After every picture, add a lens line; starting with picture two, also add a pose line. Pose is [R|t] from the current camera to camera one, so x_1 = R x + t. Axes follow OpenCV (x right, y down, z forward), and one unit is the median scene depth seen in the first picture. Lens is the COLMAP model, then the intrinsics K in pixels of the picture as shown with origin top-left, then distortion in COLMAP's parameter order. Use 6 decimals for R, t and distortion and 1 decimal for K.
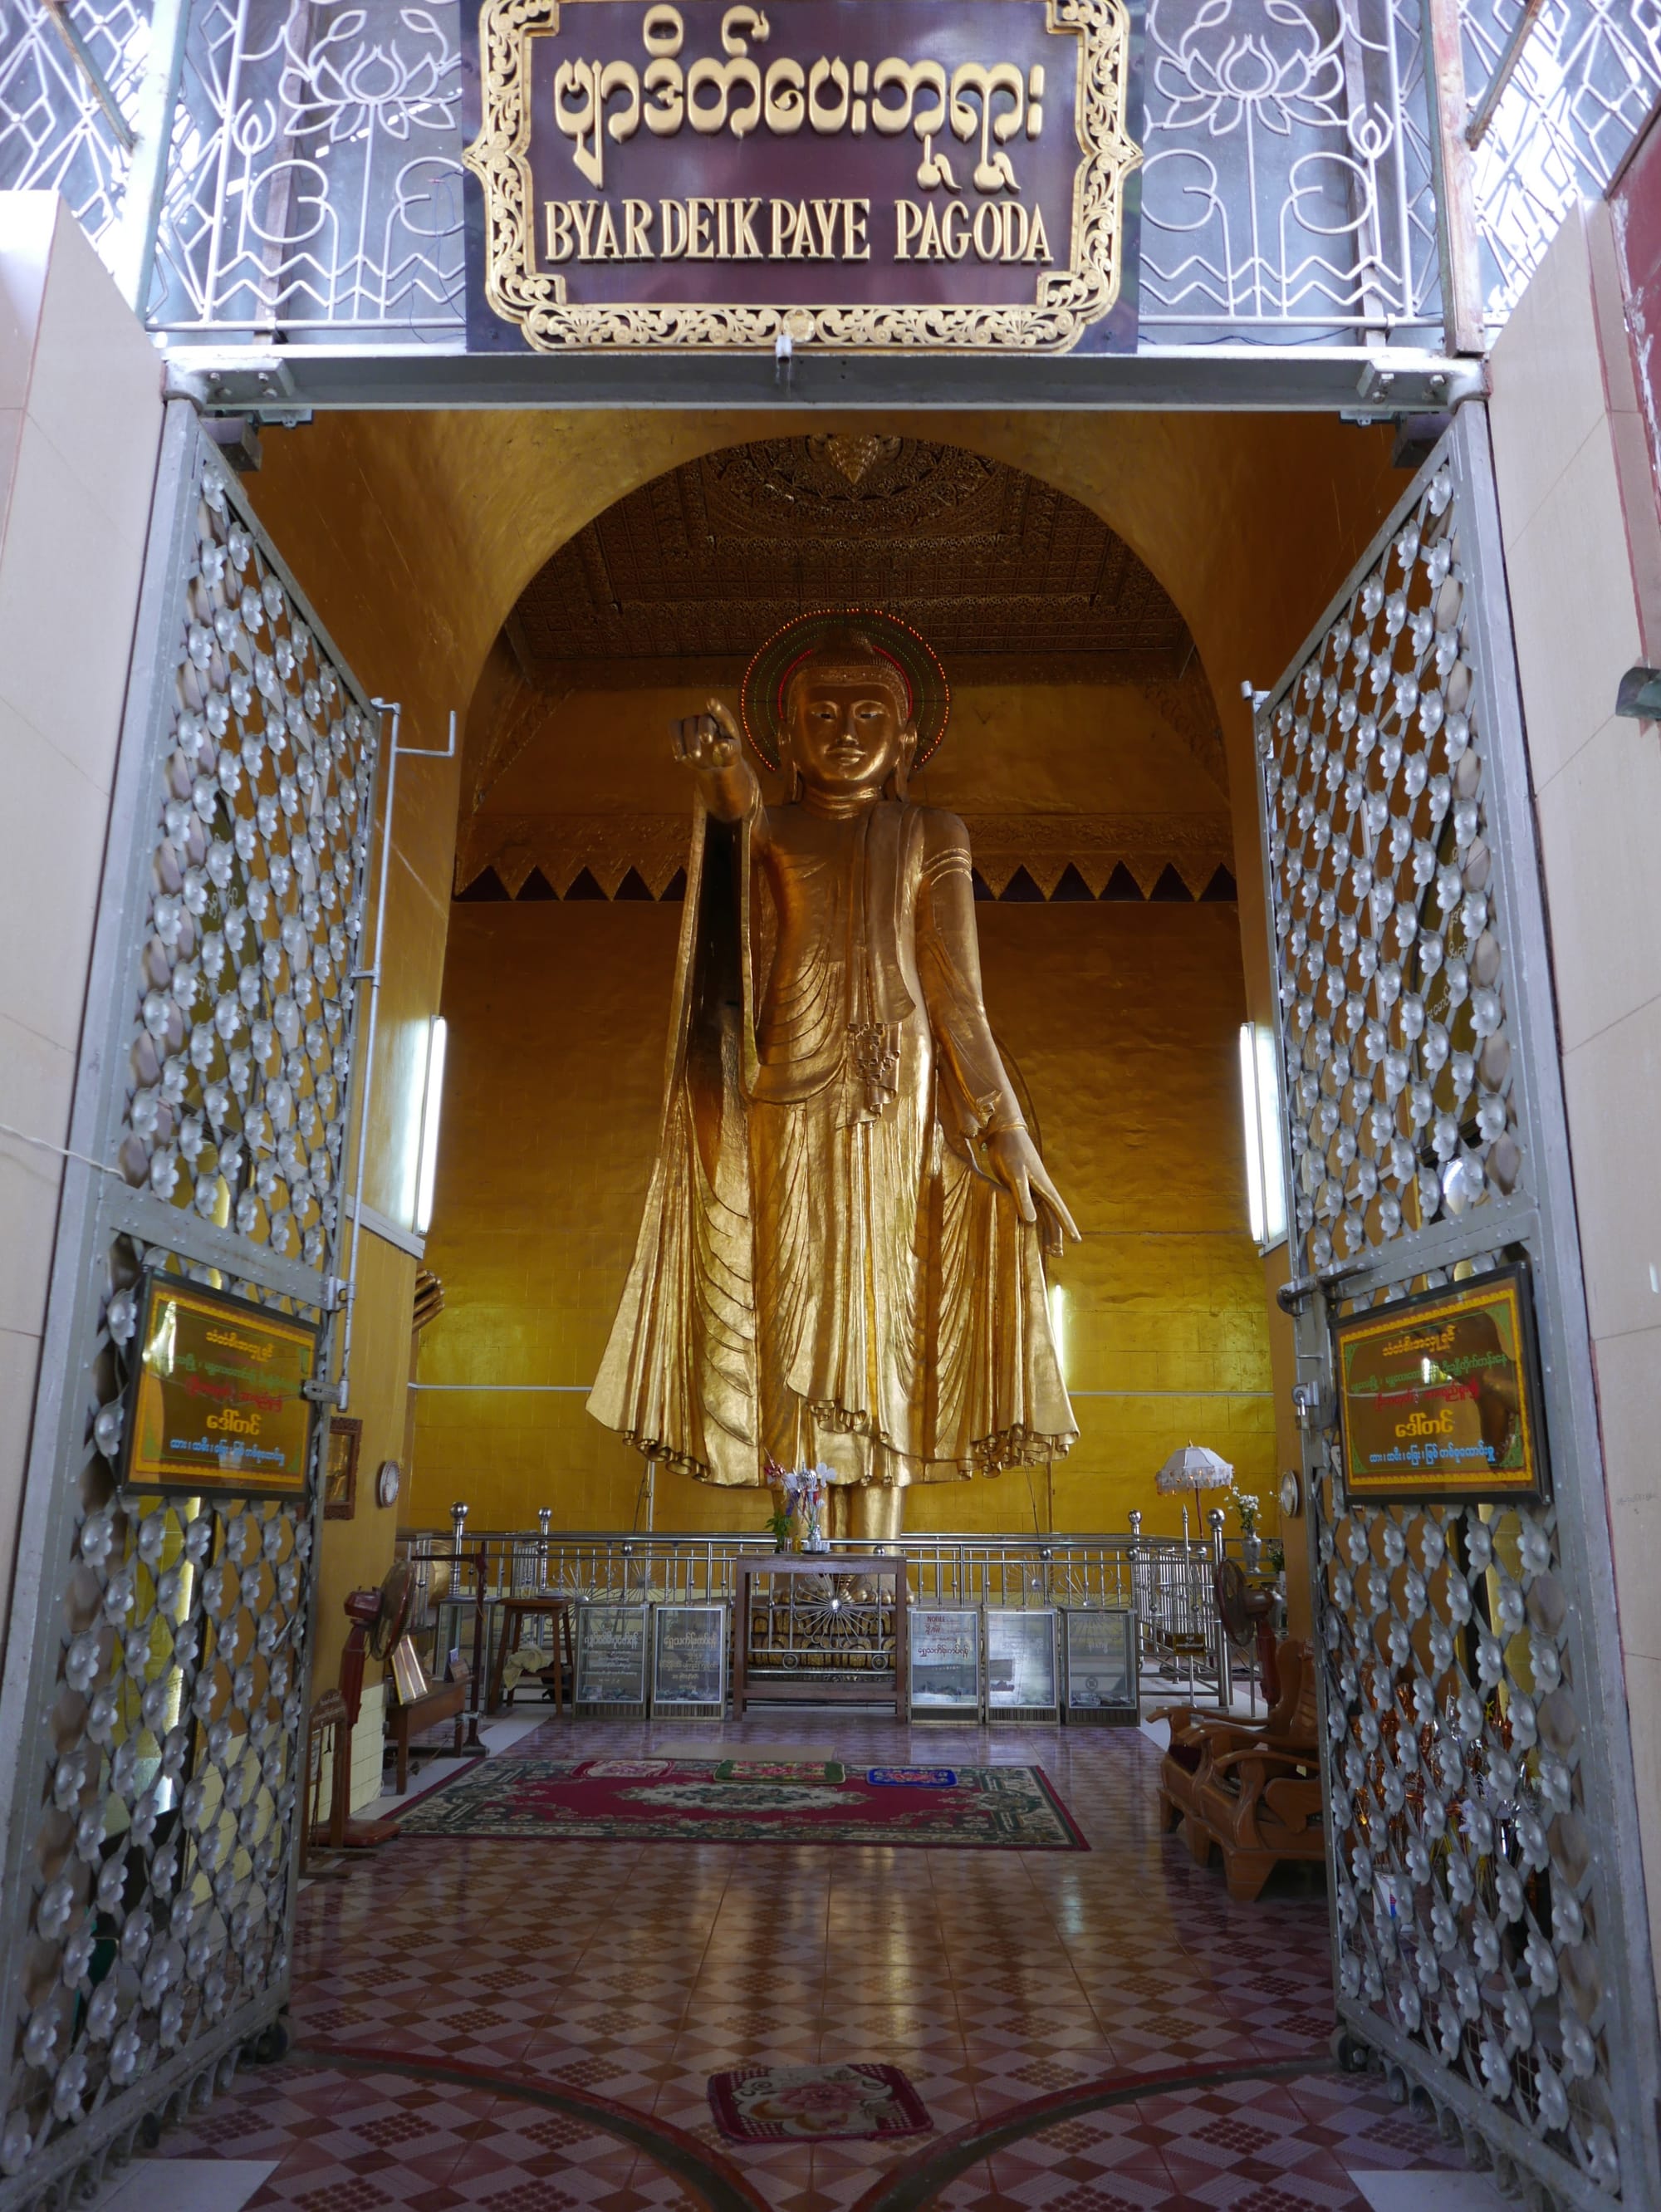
lens RADIAL K [[1680.9, 0, 833.7], [0, 1680.9, 1103.2], [0, 0, 1]] dist [0.039488, 0.010294]
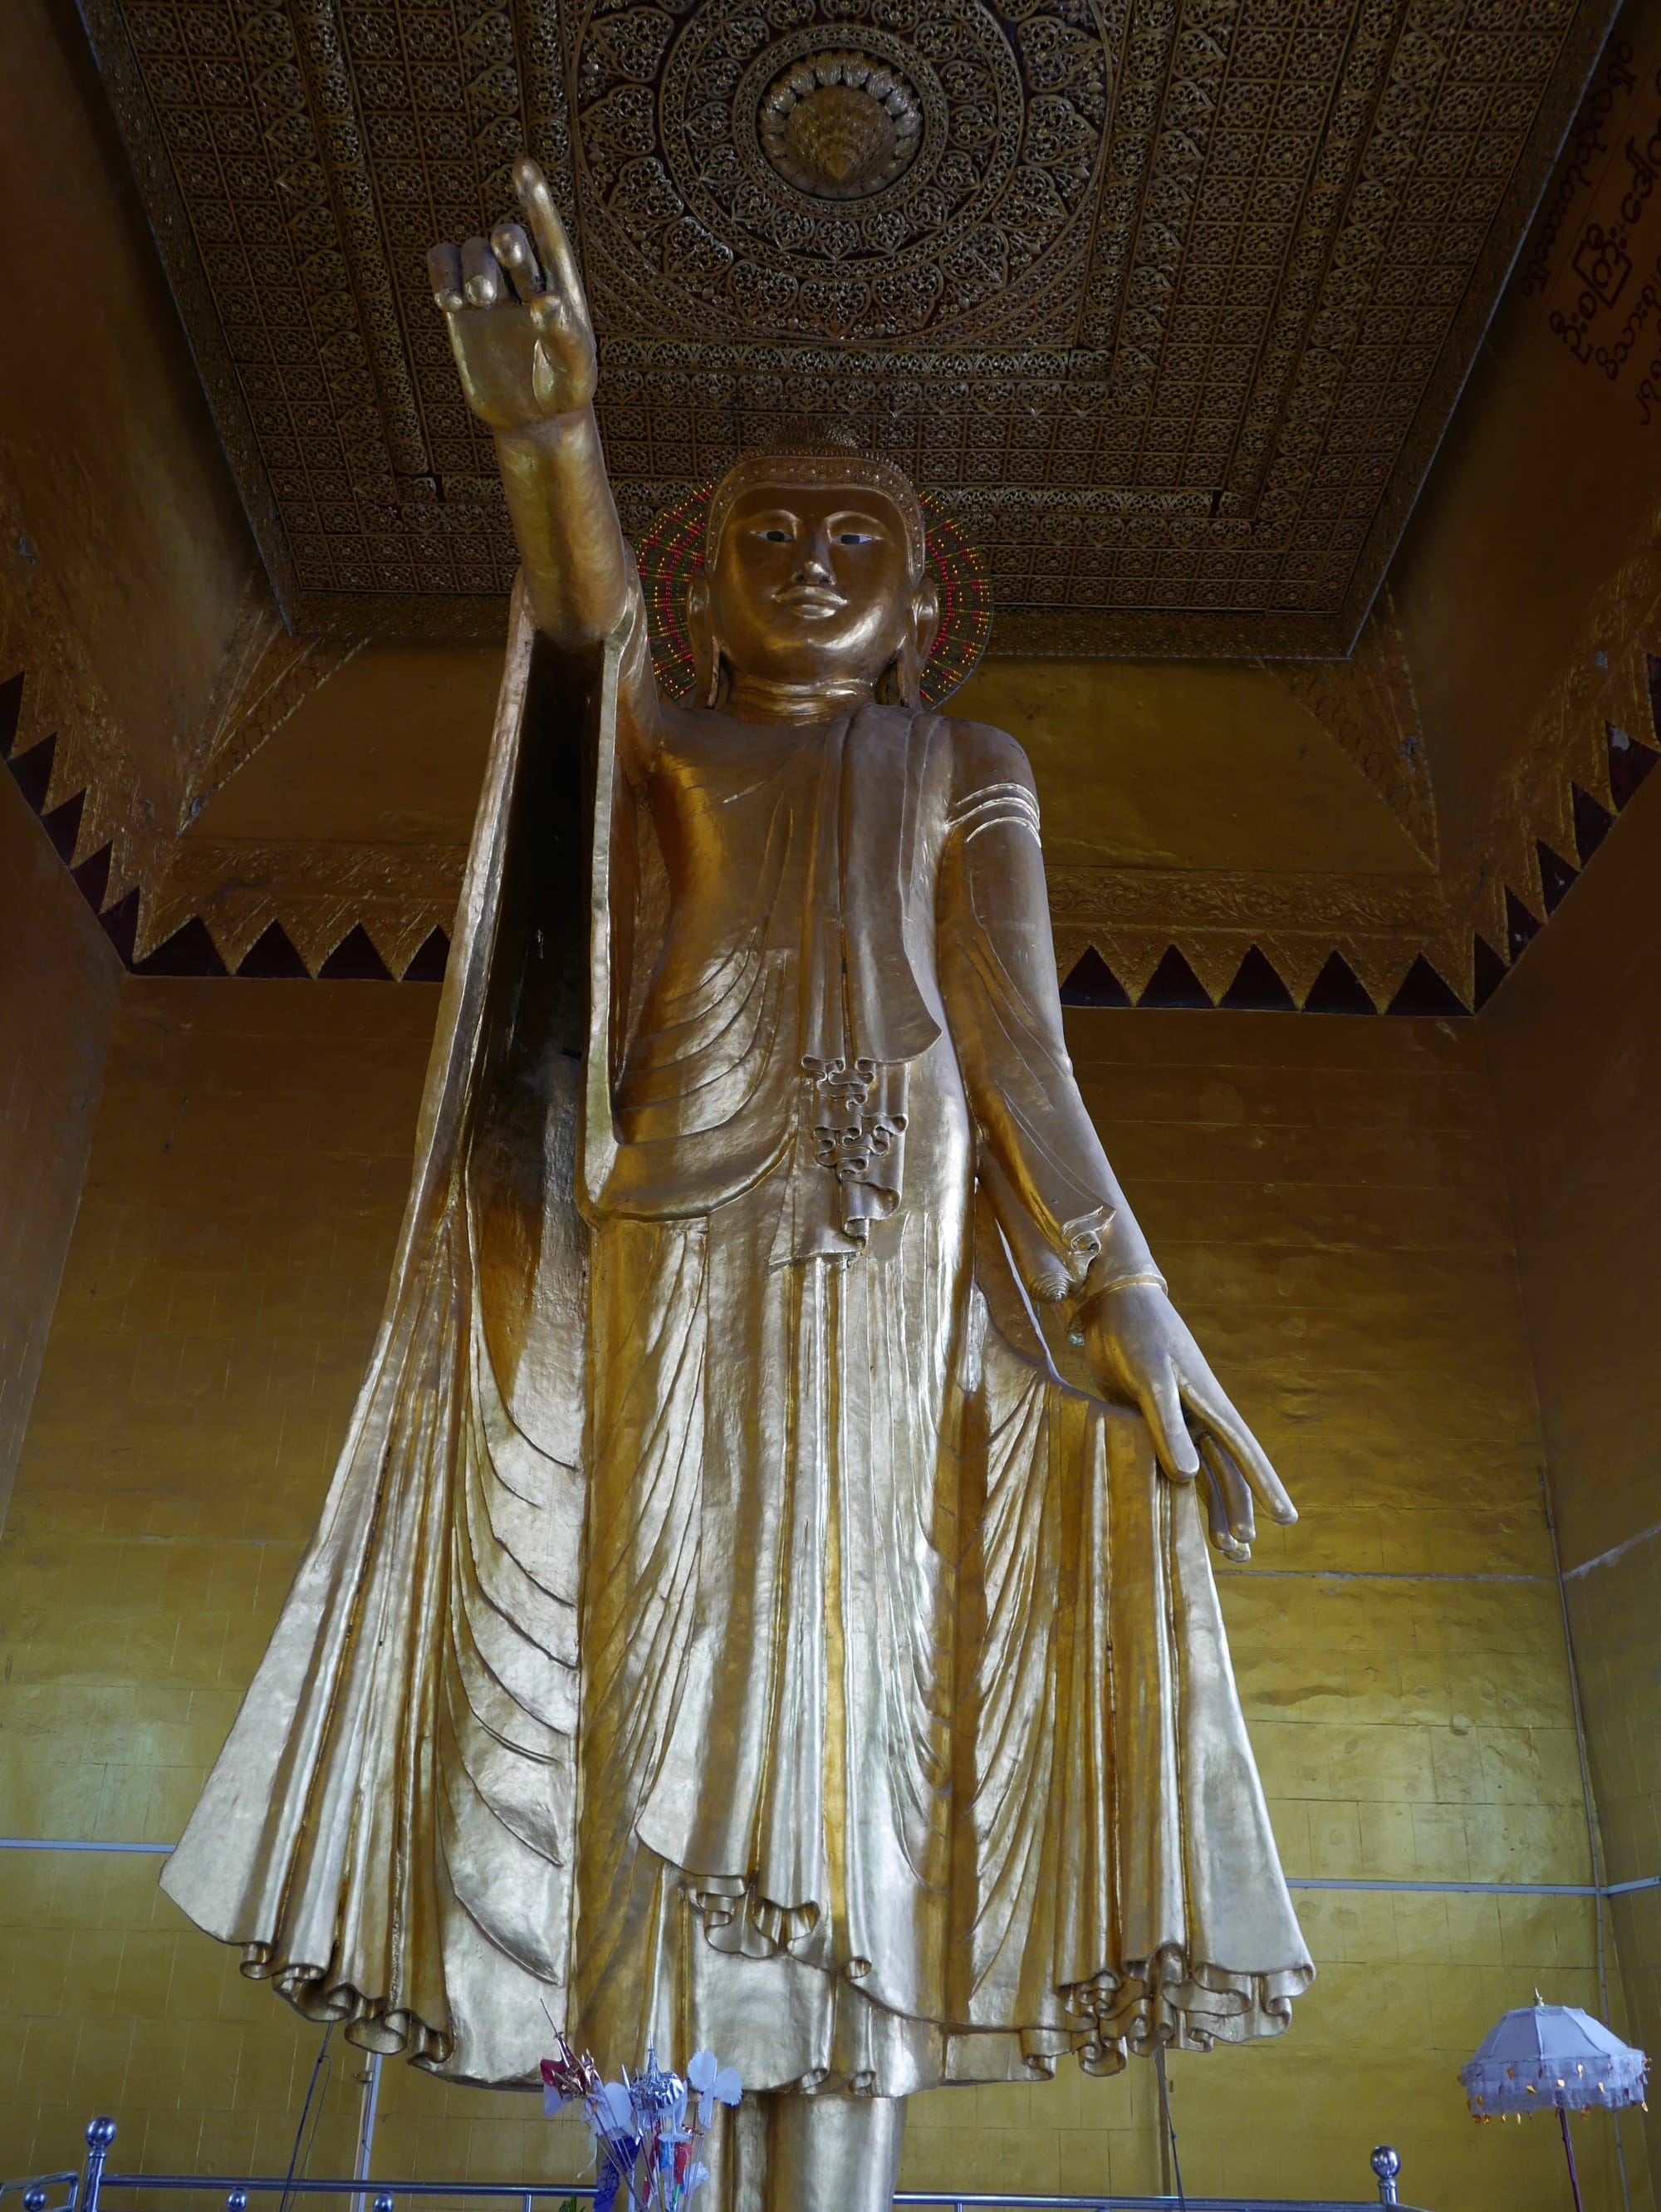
lens RADIAL K [[1950.9, 0, 833.4], [0, 1950.9, 1104.5], [0, 0, 1]] dist [0.000938, 0.004841]
pose [[0.998902, 0.034597, 0.031593, 0.000300], [-0.027100, 0.976725, -0.212777, 0.085651], [-0.038219, 0.211688, 0.976590, 0.451188]]
